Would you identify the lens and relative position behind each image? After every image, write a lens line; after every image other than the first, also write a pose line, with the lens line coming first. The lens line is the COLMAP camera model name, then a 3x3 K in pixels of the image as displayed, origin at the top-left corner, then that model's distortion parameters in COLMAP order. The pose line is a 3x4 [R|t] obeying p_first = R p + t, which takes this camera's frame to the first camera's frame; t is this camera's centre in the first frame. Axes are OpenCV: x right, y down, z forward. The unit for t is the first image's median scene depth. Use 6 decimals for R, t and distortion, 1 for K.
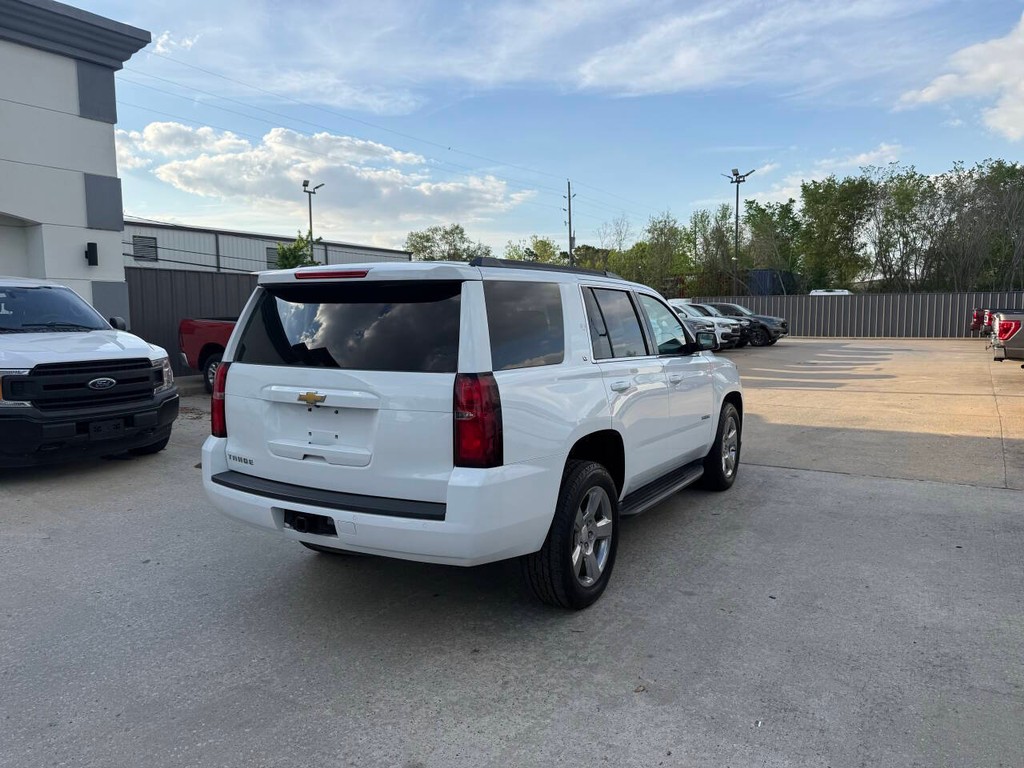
lens RADIAL K [[718.1, 0, 503.6], [0, 718.1, 375.7], [0, 0, 1]] dist [0.044833, -0.056114]
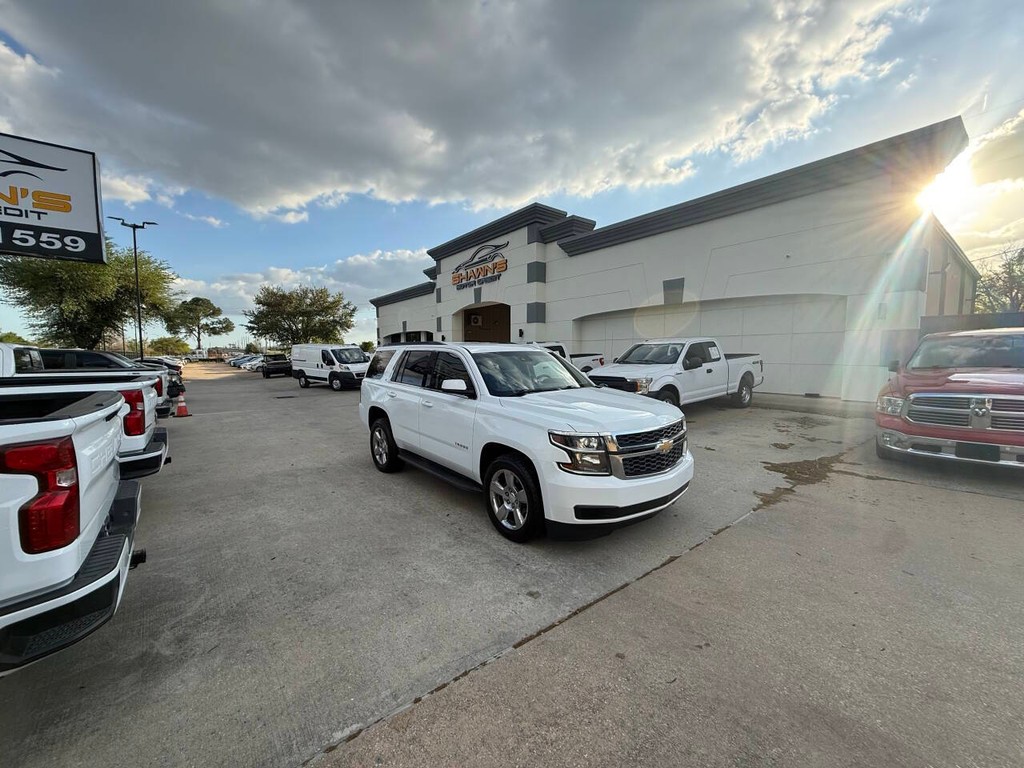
lens RADIAL K [[407.8, 0, 512.0], [0, 407.8, 384.0], [0, 0, 1]] dist [-0.000561, -0.000077]
pose [[-0.317930, 0.081615, -0.944595, 1.271344], [-0.074433, 0.991065, 0.110683, -0.191459], [0.945188, 0.105499, -0.309014, 1.757831]]
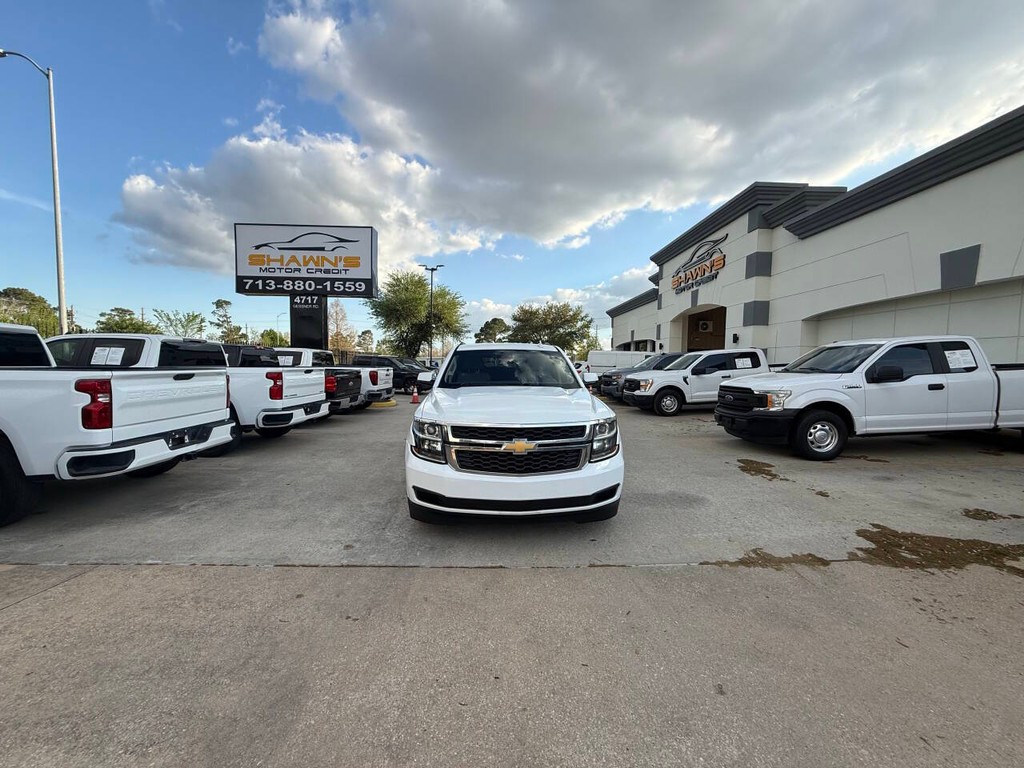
lens RADIAL K [[409.2, 0, 512.0], [0, 409.2, 384.0], [0, 0, 1]] dist [-0.001263, -0.000211]
pose [[-0.819861, 0.028771, -0.571839, 0.838422], [-0.052656, 0.990716, 0.125340, -0.207489], [0.570136, 0.132872, -0.810734, 2.406958]]
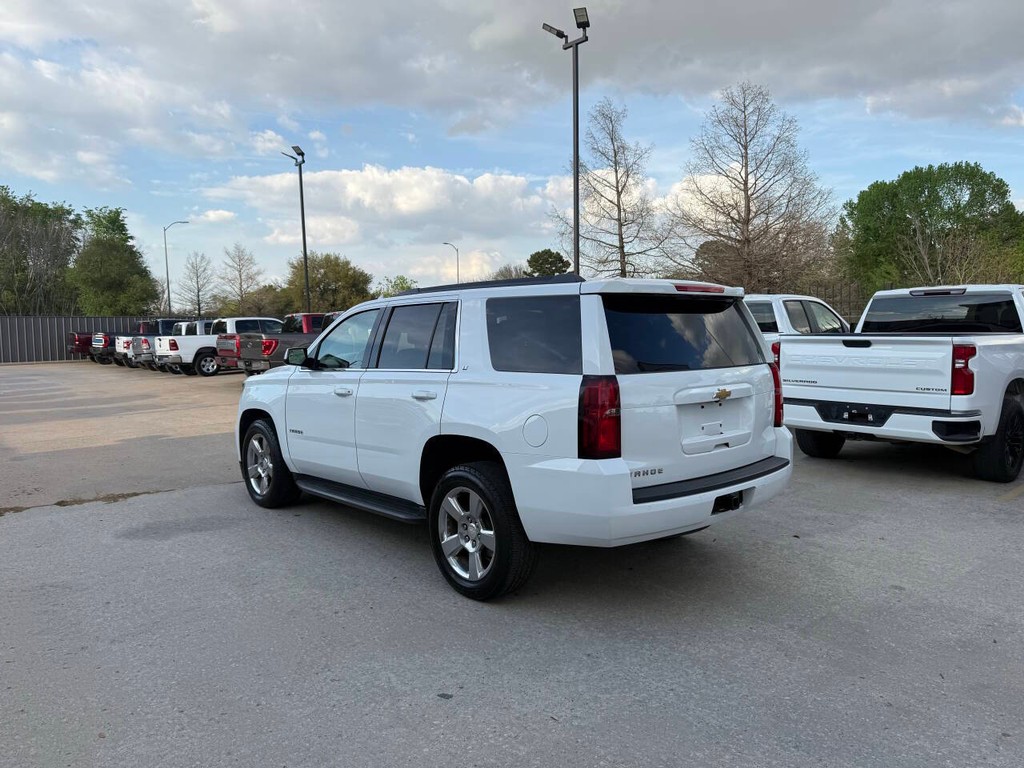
lens RADIAL K [[723.0, 0, 511.8], [0, 723.0, 381.7], [0, 0, 1]] dist [0.071281, -0.095071]
pose [[0.295329, -0.069736, 0.952847, -1.200814], [0.097219, 0.994349, 0.042641, -0.058185], [-0.950436, 0.080042, 0.300440, 0.787771]]
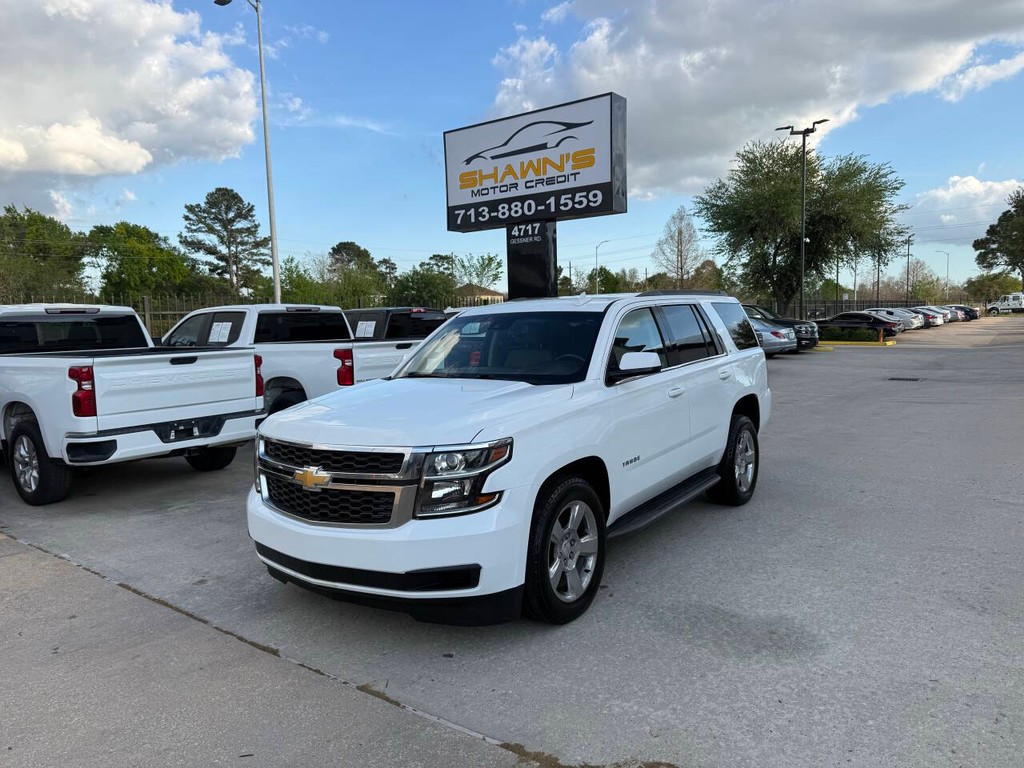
lens RADIAL K [[723.0, 0, 511.8], [0, 723.0, 381.7], [0, 0, 1]] dist [0.071281, -0.095071]
pose [[-0.996690, 0.032850, 0.074365, 0.080811], [0.045256, 0.984085, 0.171841, -0.251666], [-0.067536, 0.174638, -0.982314, 2.641518]]
